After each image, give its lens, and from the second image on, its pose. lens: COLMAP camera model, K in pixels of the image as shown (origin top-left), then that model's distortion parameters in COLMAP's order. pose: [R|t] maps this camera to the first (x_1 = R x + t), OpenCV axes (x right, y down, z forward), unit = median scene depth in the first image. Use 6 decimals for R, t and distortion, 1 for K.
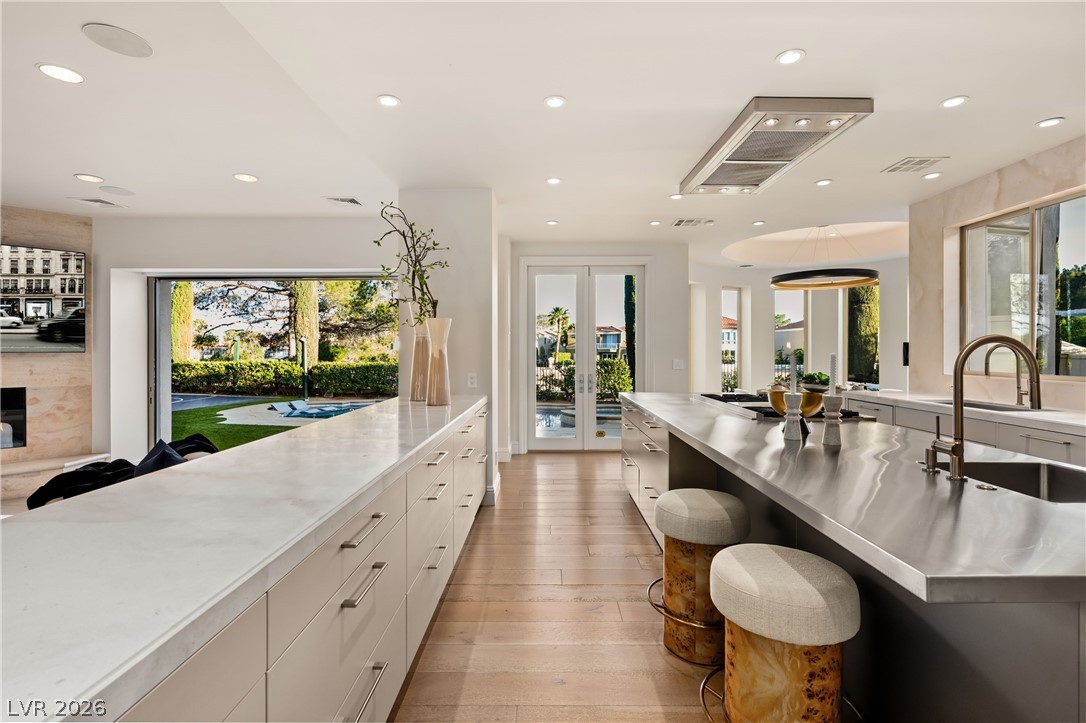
lens RADIAL K [[495.3, 0, 545.9], [0, 495.3, 352.3], [0, 0, 1]] dist [0.000097, -0.000232]
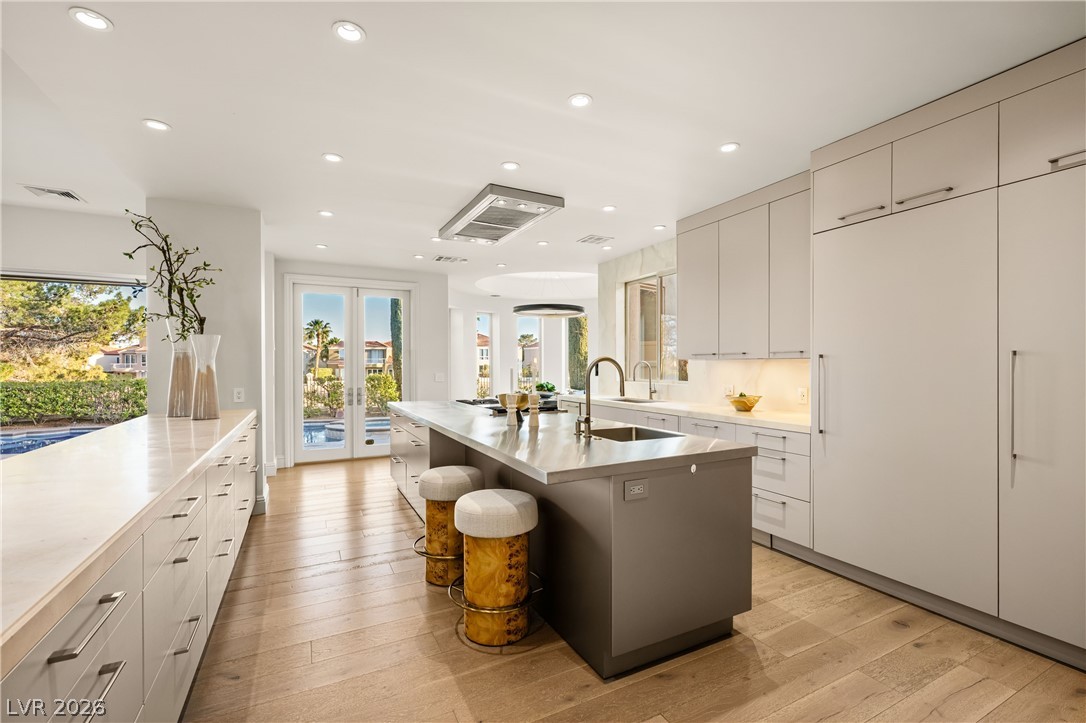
lens RADIAL K [[472.2, 0, 546.6], [0, 472.2, 368.6], [0, 0, 1]] dist [0.000699, 0.000121]
pose [[0.888147, -0.005166, 0.459530, -0.032301], [0.003842, 0.999985, 0.003816, 0.000486], [-0.459542, -0.001624, 0.888154, -0.162938]]
